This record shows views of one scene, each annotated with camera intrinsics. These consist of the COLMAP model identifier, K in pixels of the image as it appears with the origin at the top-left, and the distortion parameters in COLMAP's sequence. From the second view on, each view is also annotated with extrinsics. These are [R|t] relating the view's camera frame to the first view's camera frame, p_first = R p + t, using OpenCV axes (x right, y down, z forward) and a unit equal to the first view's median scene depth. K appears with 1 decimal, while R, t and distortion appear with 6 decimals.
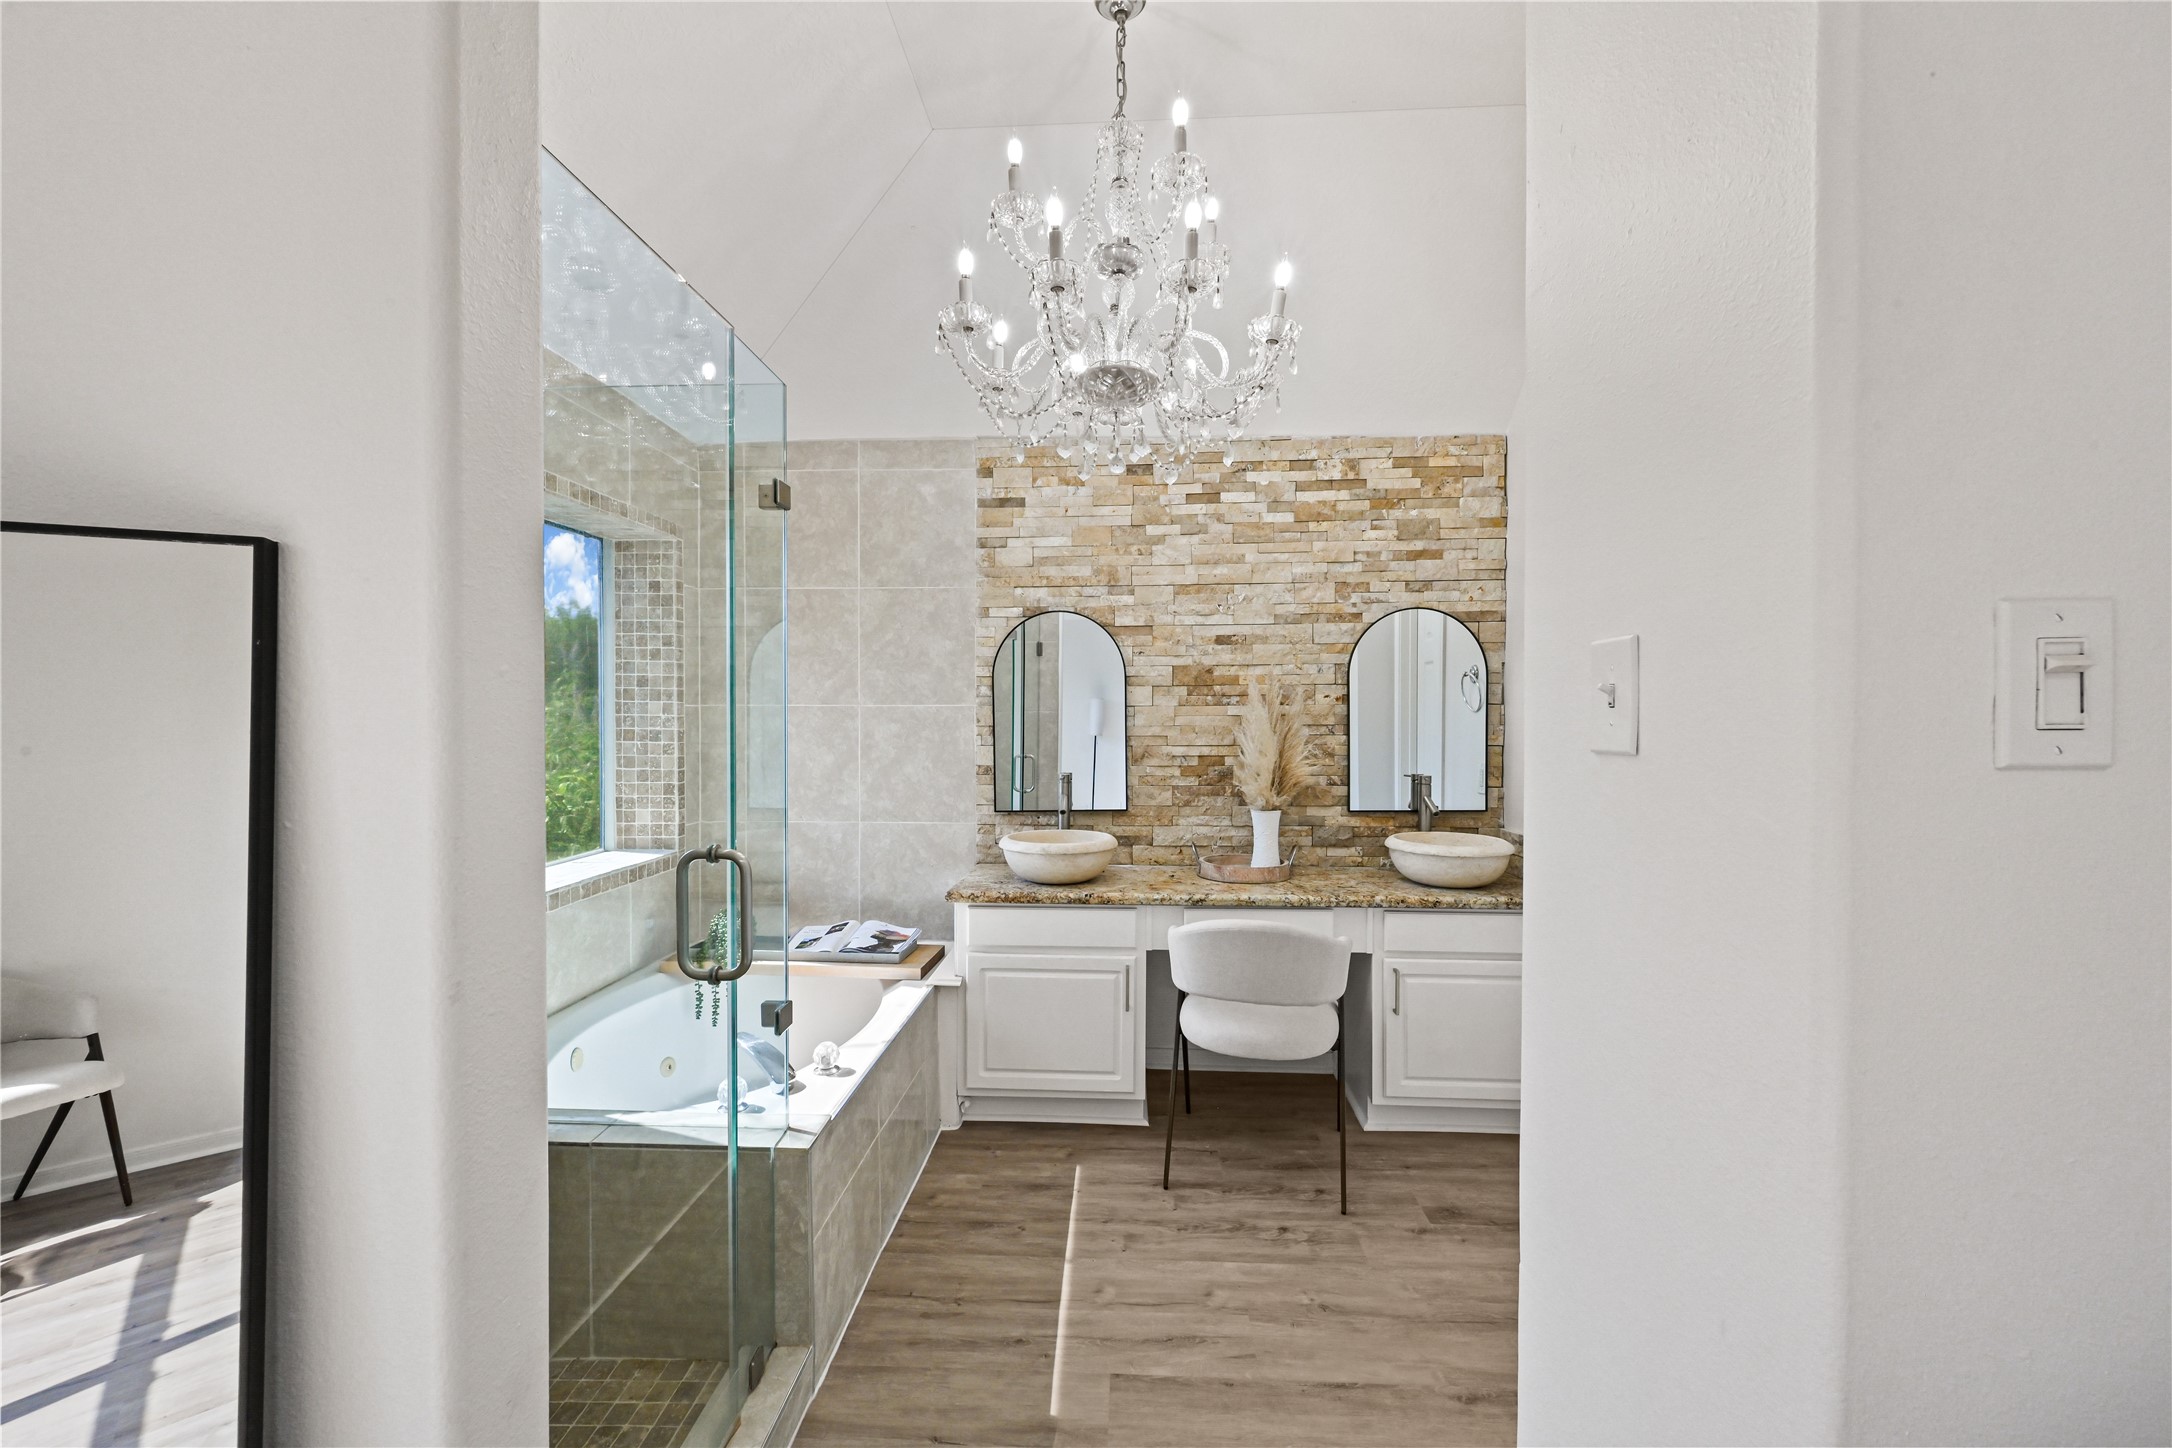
lens RADIAL K [[851.8, 0, 1090.2], [0, 851.8, 724.3], [0, 0, 1]] dist [-0.000791, -0.000282]
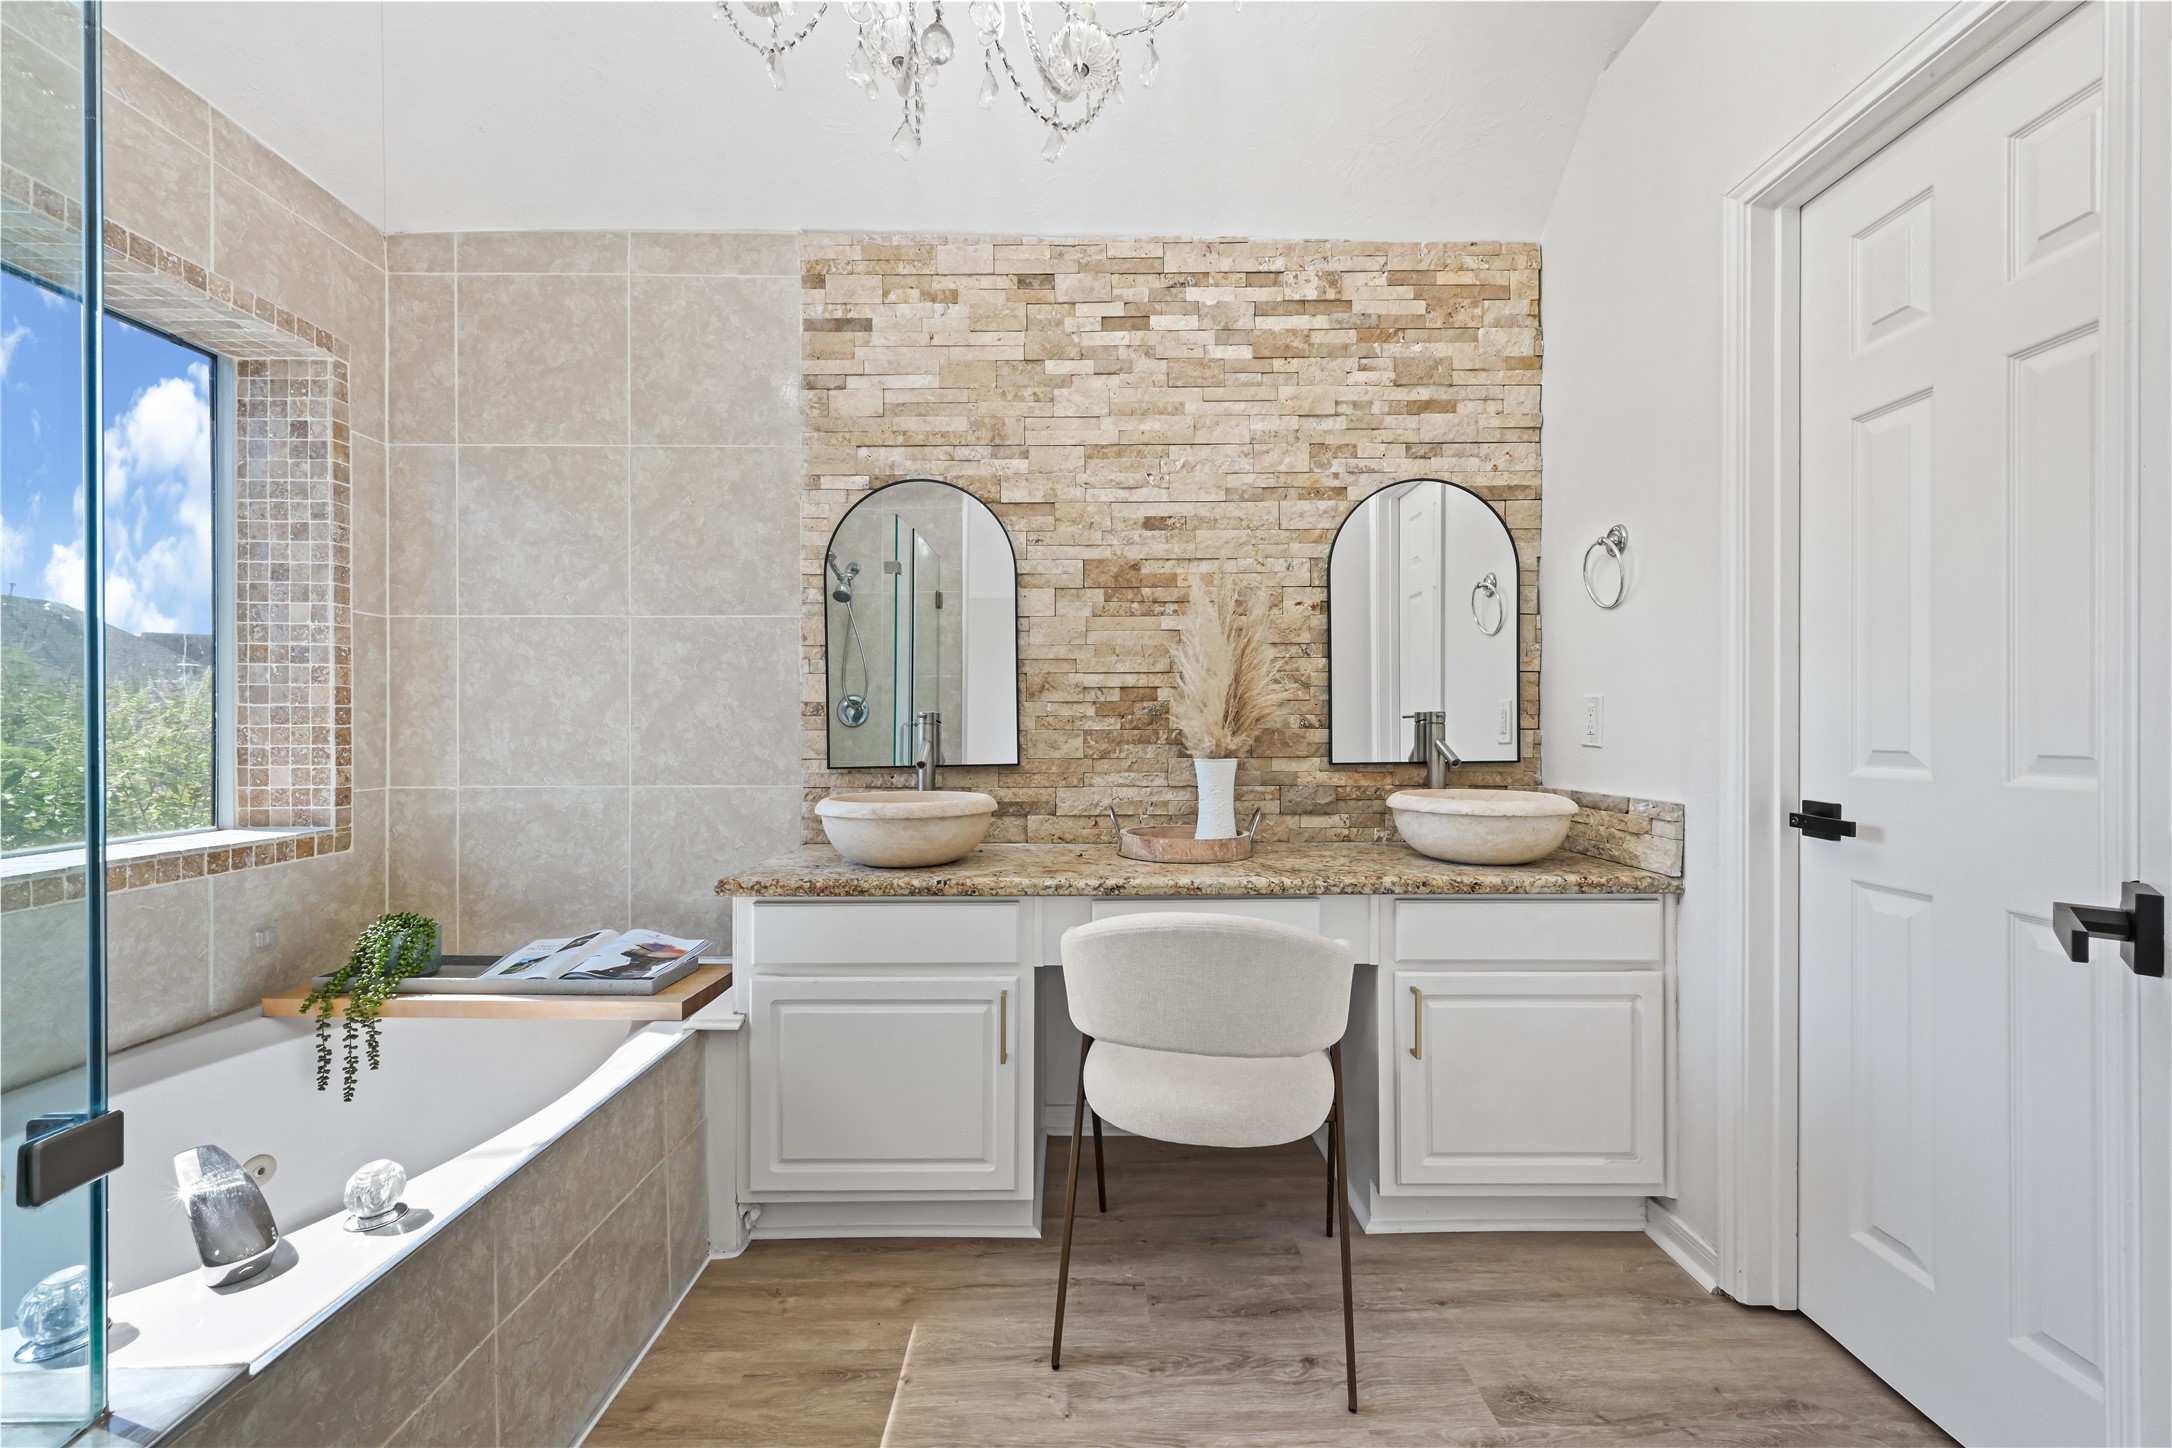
lens RADIAL K [[851.8, 0, 1090.2], [0, 851.8, 724.3], [0, 0, 1]] dist [-0.000791, -0.000282]
pose [[0.998018, -0.002768, 0.062874, 0.058624], [0.003457, 0.999935, -0.010845, 0.076587], [-0.062839, 0.011041, 0.997963, 0.303258]]
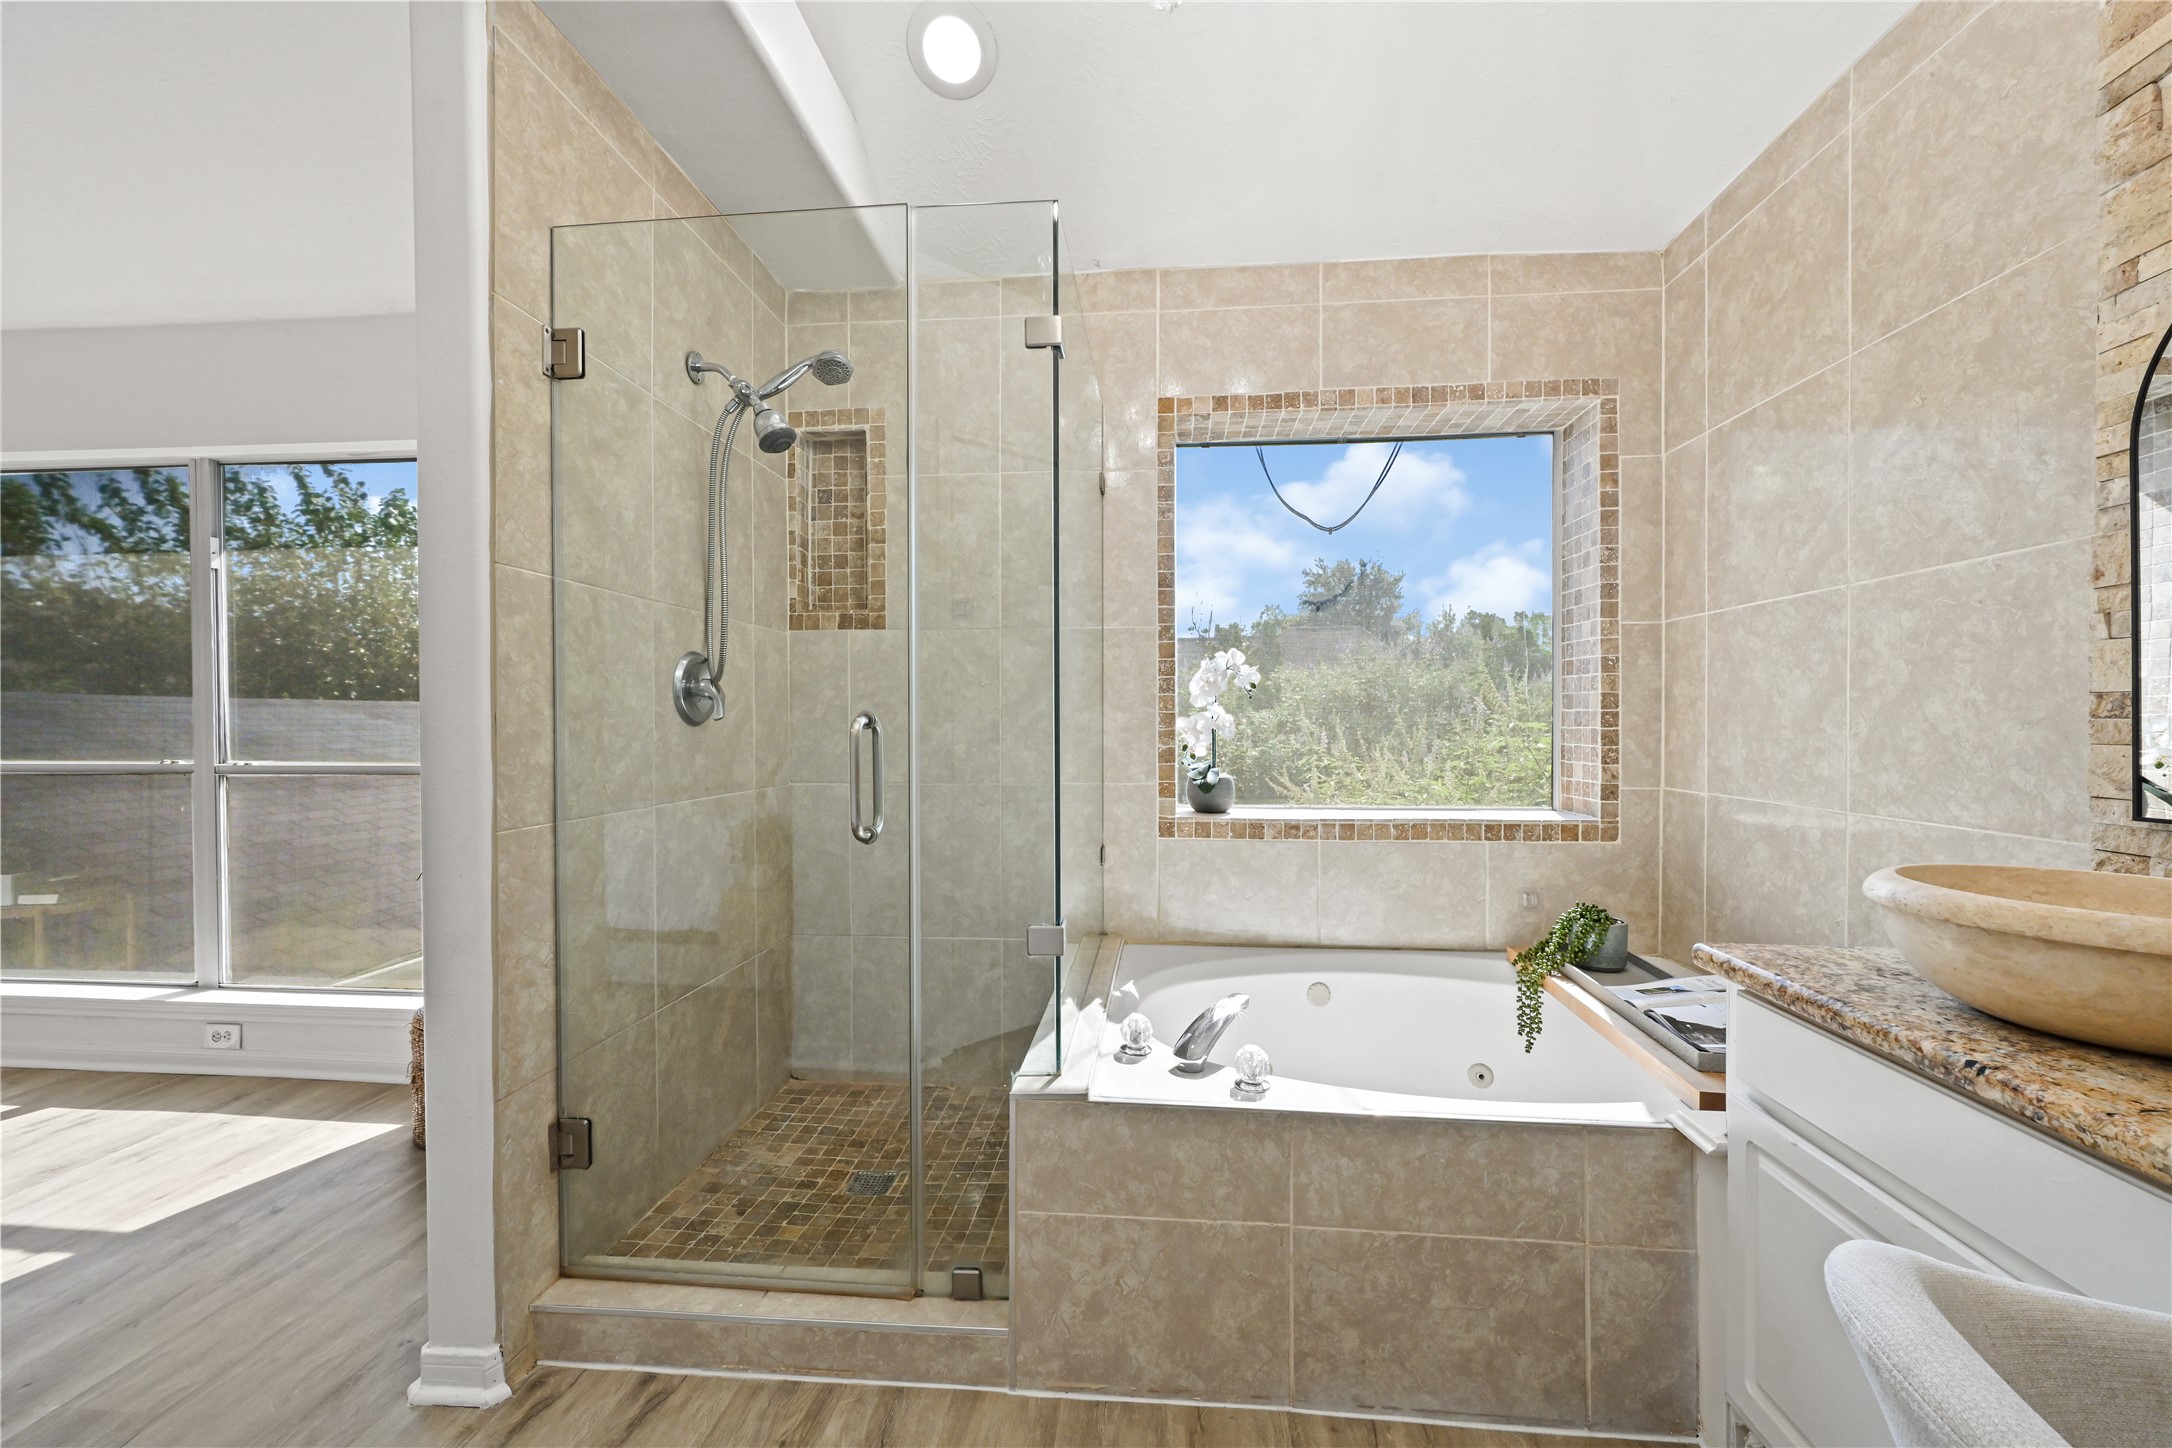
lens RADIAL K [[851.8, 0, 1090.2], [0, 851.8, 724.3], [0, 0, 1]] dist [-0.000791, -0.000282]
pose [[-0.042465, 0.002989, -0.999093, 0.270857], [-0.011420, 0.999929, 0.003477, 0.067747], [0.999033, 0.011558, -0.042428, 0.588586]]
